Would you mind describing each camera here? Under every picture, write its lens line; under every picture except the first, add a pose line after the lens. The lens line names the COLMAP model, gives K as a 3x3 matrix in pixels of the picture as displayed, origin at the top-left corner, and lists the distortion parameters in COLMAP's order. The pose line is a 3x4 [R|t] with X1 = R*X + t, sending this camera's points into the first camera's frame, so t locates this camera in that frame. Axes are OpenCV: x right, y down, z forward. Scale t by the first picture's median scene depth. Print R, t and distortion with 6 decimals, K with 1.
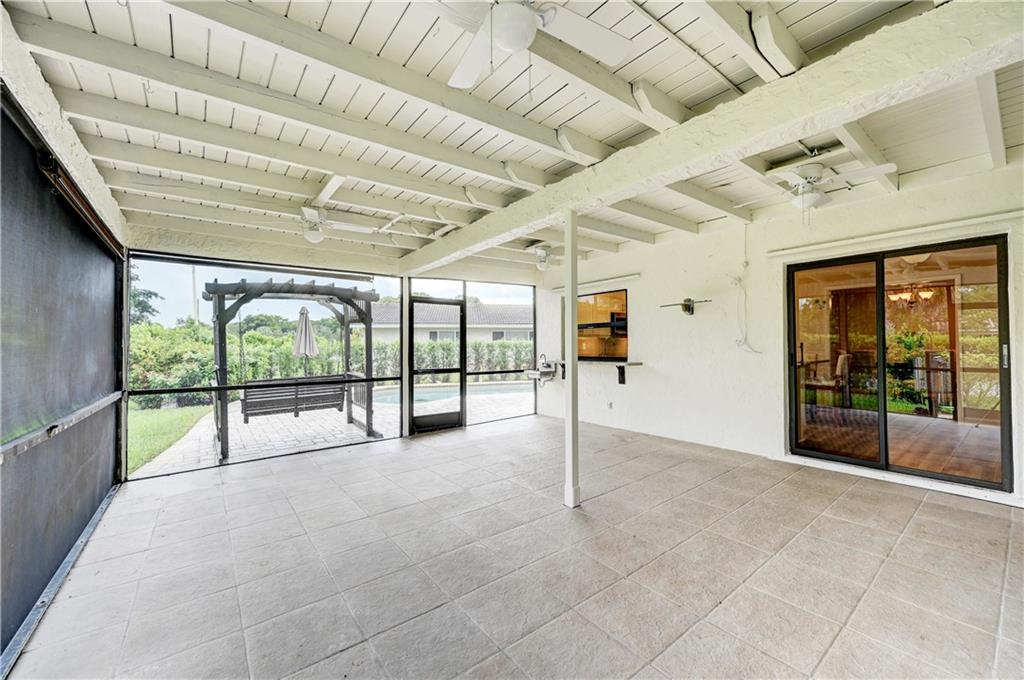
lens RADIAL K [[411.1, 0, 514.4], [0, 411.1, 345.6], [0, 0, 1]] dist [0.001539, 0.000842]
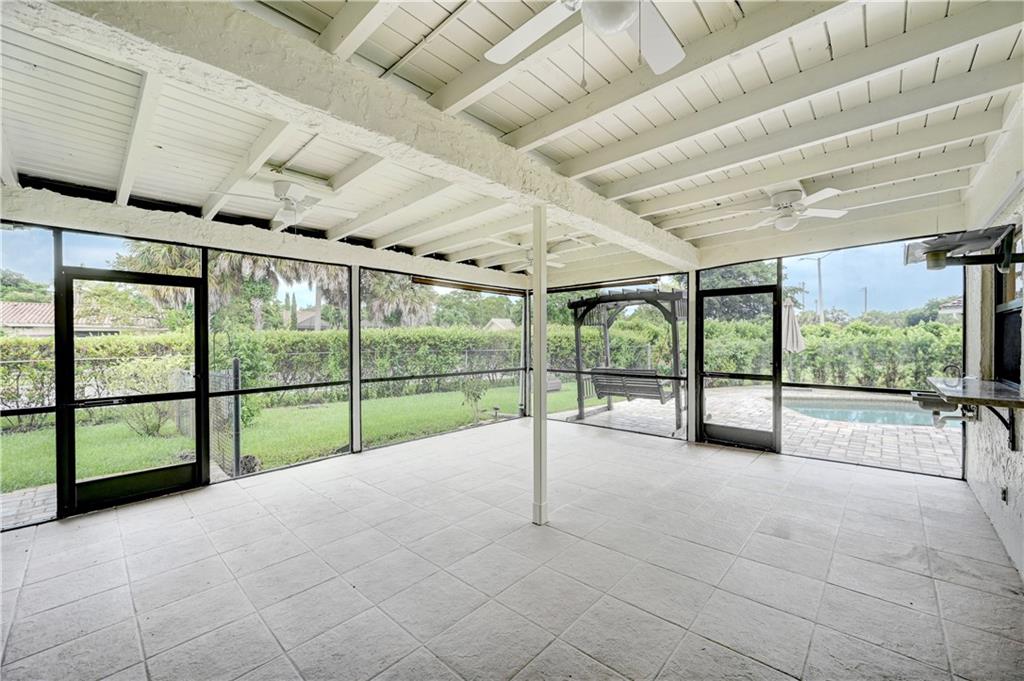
lens RADIAL K [[411.1, 0, 512.1], [0, 411.1, 339.4], [0, 0, 1]] dist [0.001539, 0.000842]
pose [[0.139767, 0.005993, -0.990166, 0.592711], [0.005344, 0.999963, 0.006806, -0.020212], [0.990170, -0.006243, 0.139729, 0.452016]]
